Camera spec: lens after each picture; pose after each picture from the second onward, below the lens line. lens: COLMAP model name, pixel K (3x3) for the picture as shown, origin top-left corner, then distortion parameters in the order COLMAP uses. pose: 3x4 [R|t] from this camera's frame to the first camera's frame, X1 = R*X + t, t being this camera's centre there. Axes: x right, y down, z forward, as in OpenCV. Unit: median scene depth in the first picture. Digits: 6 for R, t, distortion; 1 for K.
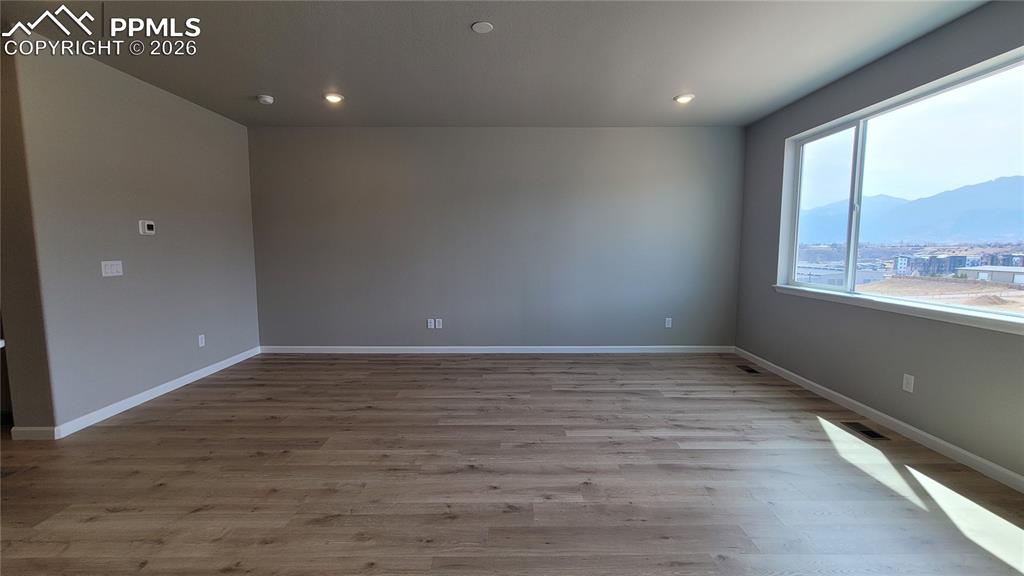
lens RADIAL K [[416.3, 0, 514.7], [0, 416.3, 288.4], [0, 0, 1]] dist [-0.000829, -0.000217]
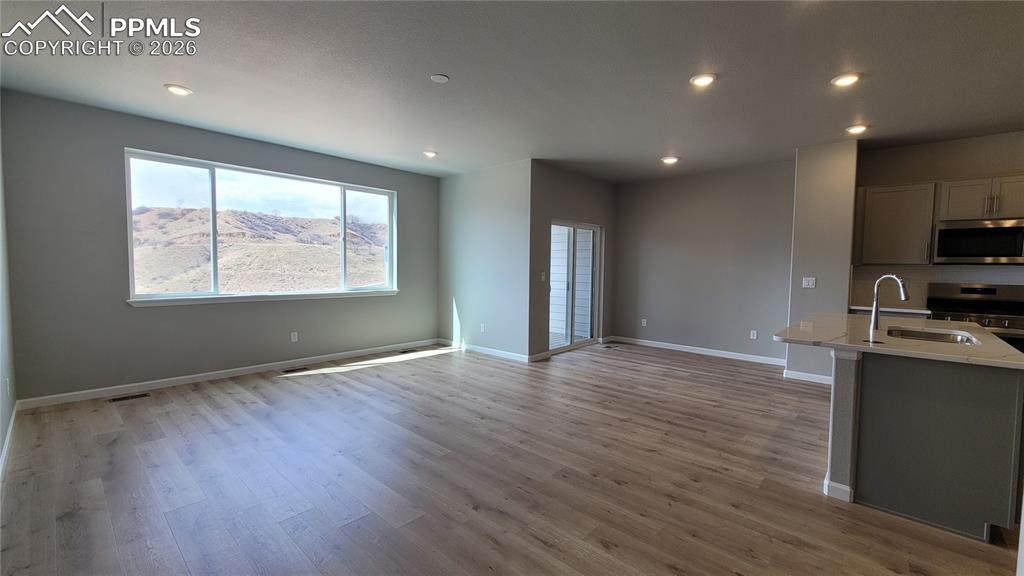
lens RADIAL K [[416.3, 0, 514.4], [0, 416.3, 287.3], [0, 0, 1]] dist [-0.000829, -0.000217]
pose [[-0.741959, -0.045611, 0.668892, -0.815433], [0.052019, 0.990759, 0.125260, -0.137989], [-0.668424, 0.127733, -0.732730, 1.394565]]
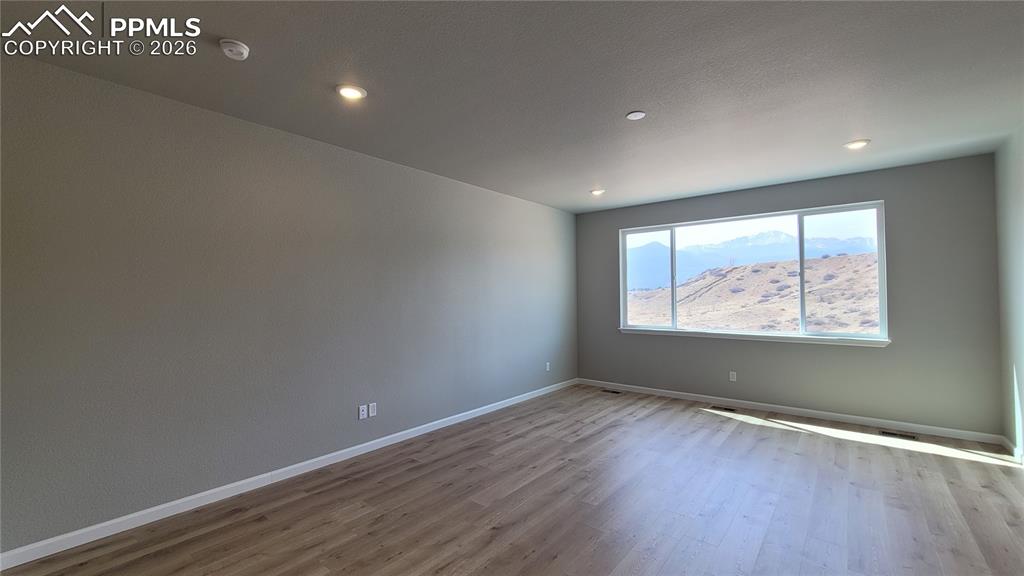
lens RADIAL K [[416.3, 0, 516.2], [0, 416.3, 287.1], [0, 0, 1]] dist [-0.000829, -0.000217]
pose [[0.629351, 0.012085, 0.777028, -0.900131], [0.084371, 0.992906, -0.083778, -0.073309], [-0.772528, 0.118285, 0.623866, 0.462486]]
